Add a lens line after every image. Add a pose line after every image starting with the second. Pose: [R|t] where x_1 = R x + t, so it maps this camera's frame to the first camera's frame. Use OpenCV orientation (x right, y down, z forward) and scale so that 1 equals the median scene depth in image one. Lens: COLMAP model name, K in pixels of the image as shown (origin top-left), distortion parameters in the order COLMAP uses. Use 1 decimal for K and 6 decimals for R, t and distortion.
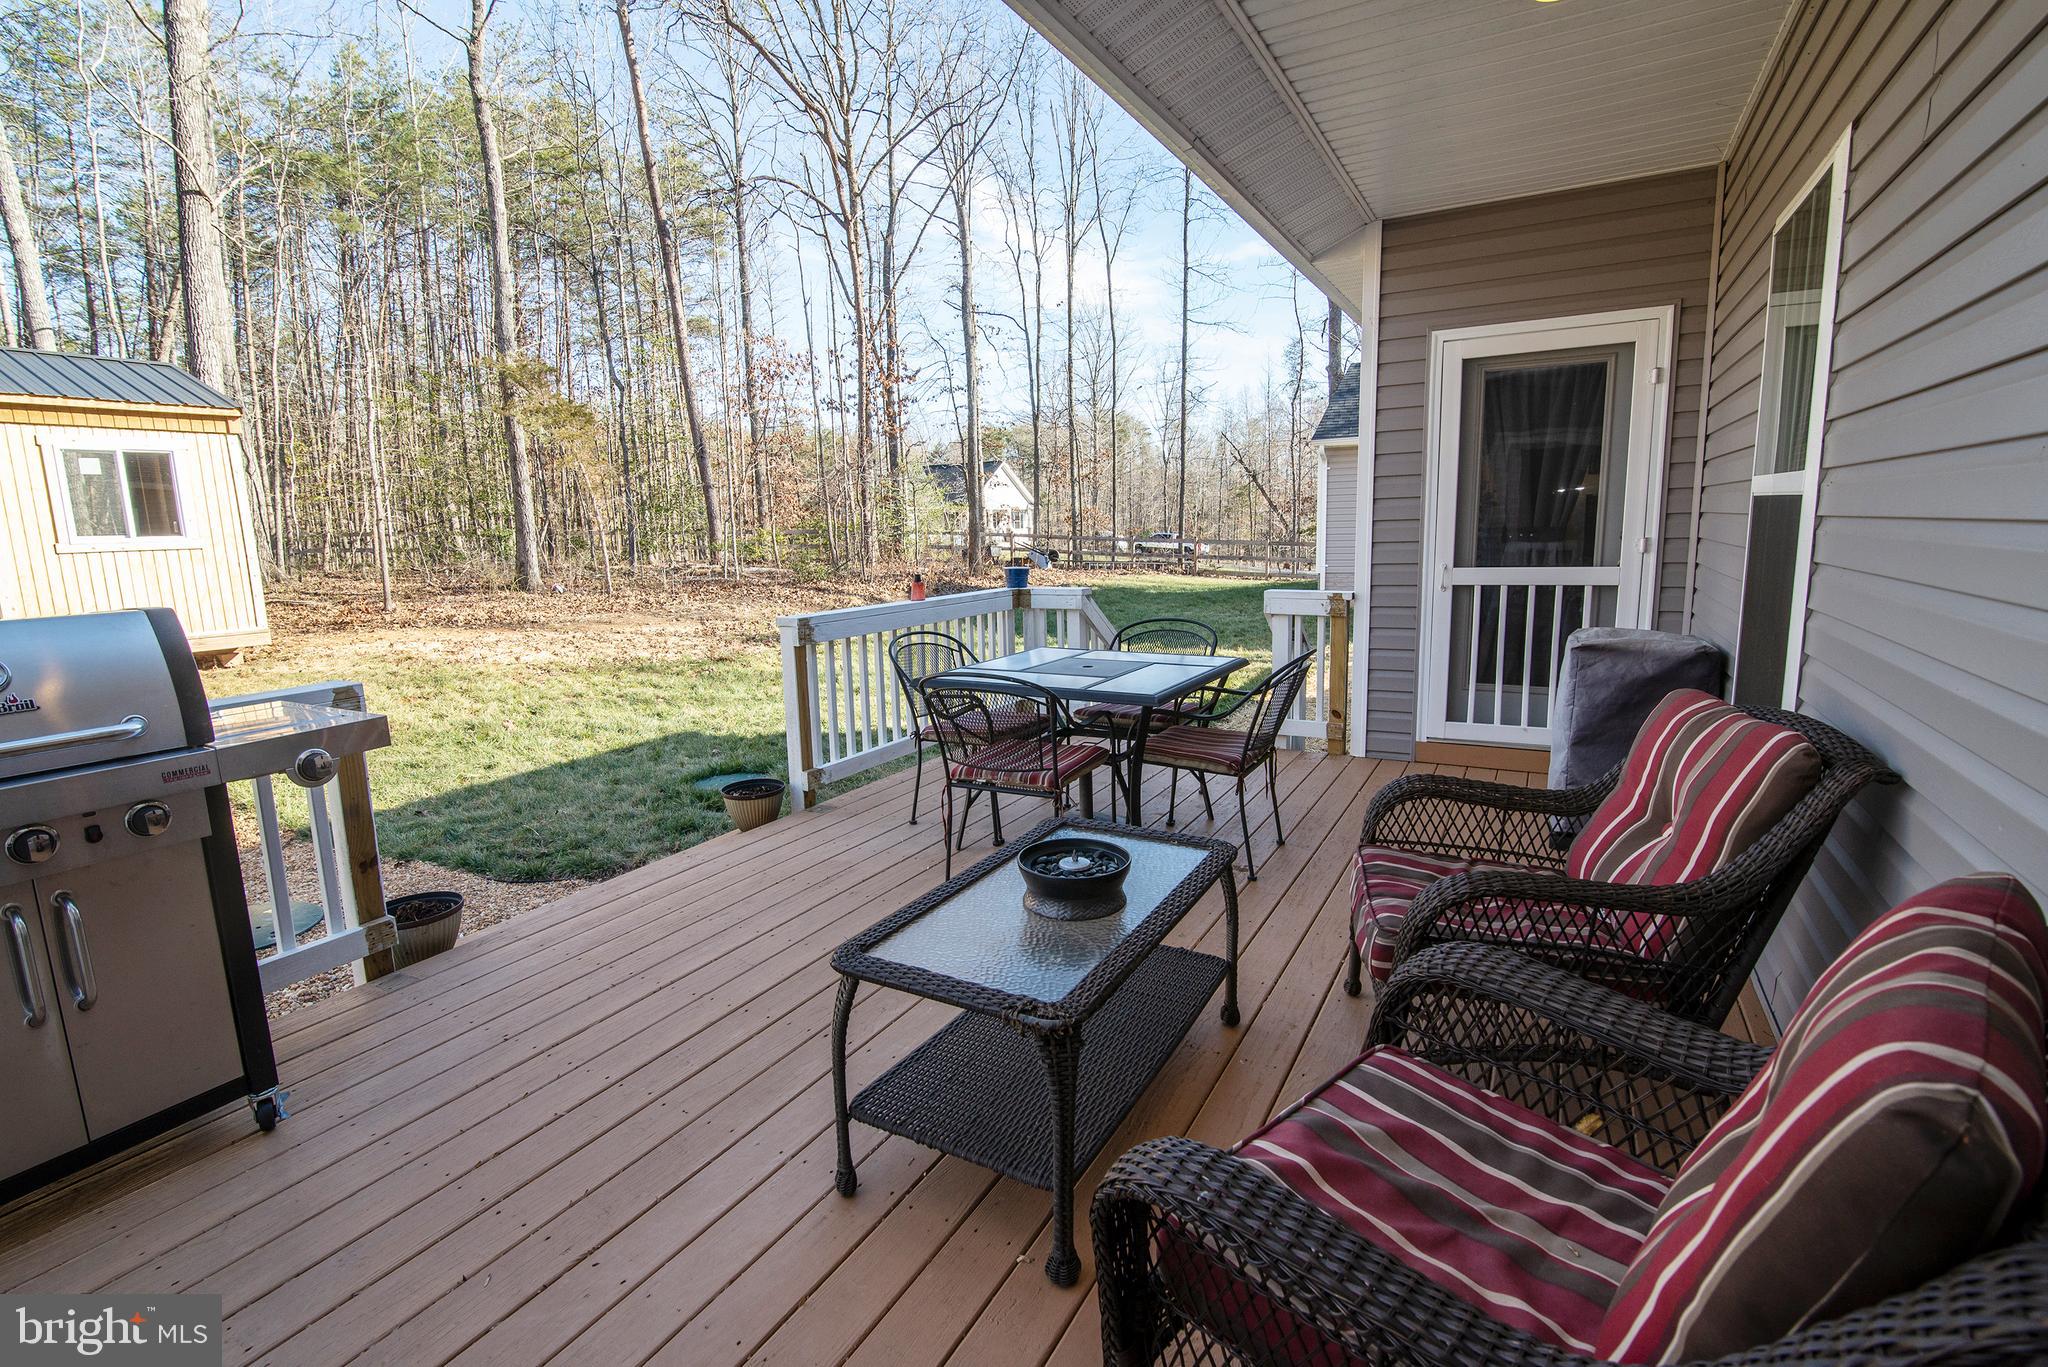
lens RADIAL K [[939.9, 0, 1012.2], [0, 939.9, 681.9], [0, 0, 1]] dist [-0.019646, -0.000017]
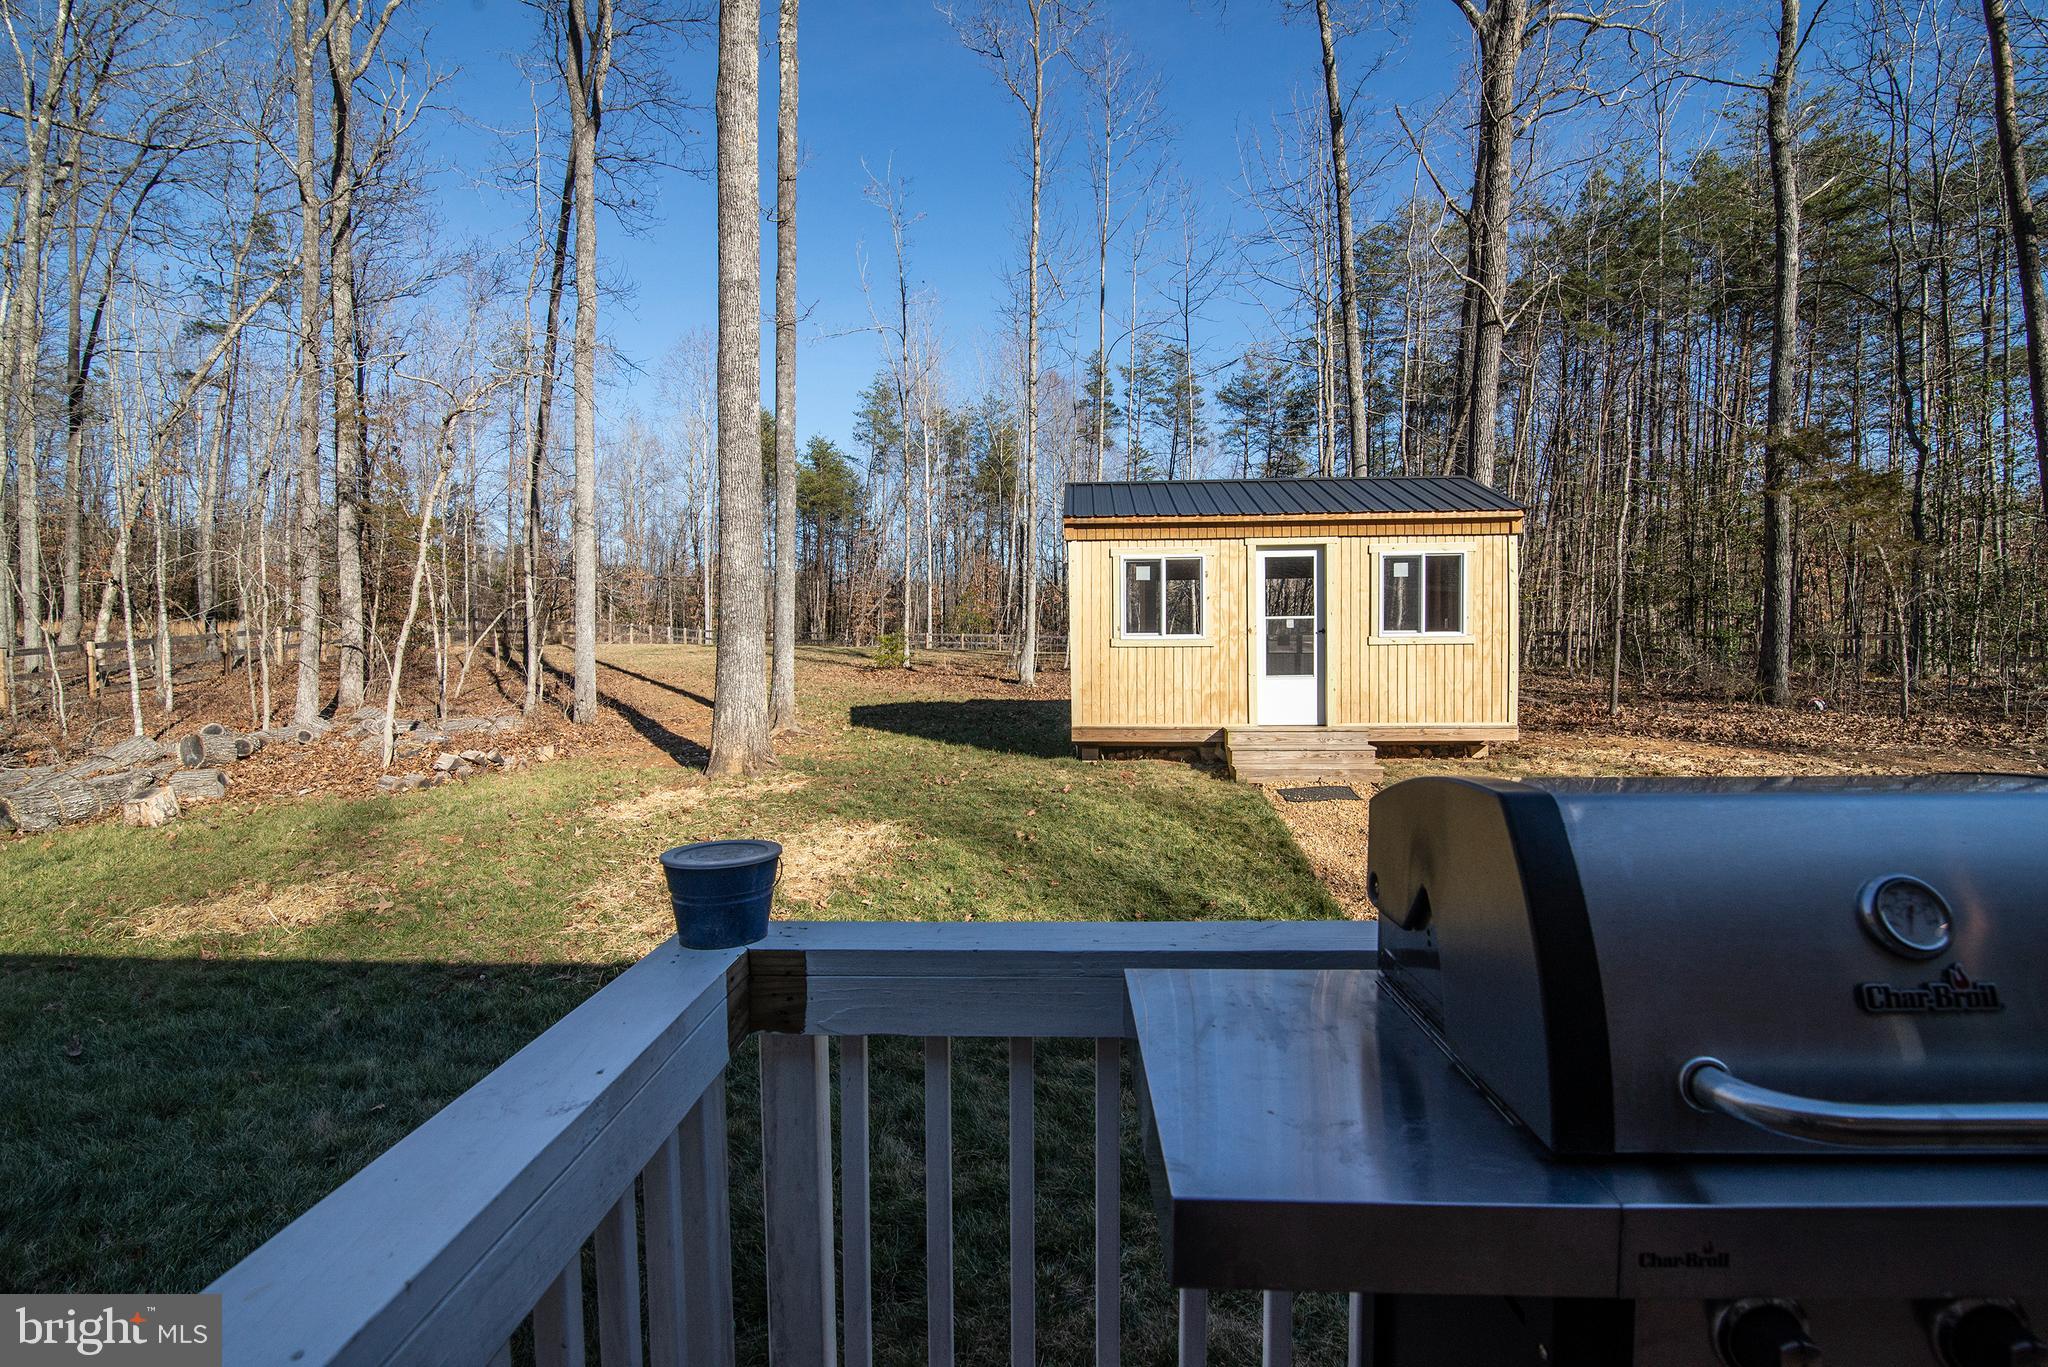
lens RADIAL K [[939.9, 0, 1012.2], [0, 939.9, 681.9], [0, 0, 1]] dist [-0.019646, -0.000017]
pose [[0.447259, 0.056075, -0.892645, -0.153467], [-0.150497, 0.988521, -0.013308, -0.008277], [0.881652, 0.140293, 0.450564, 0.064080]]
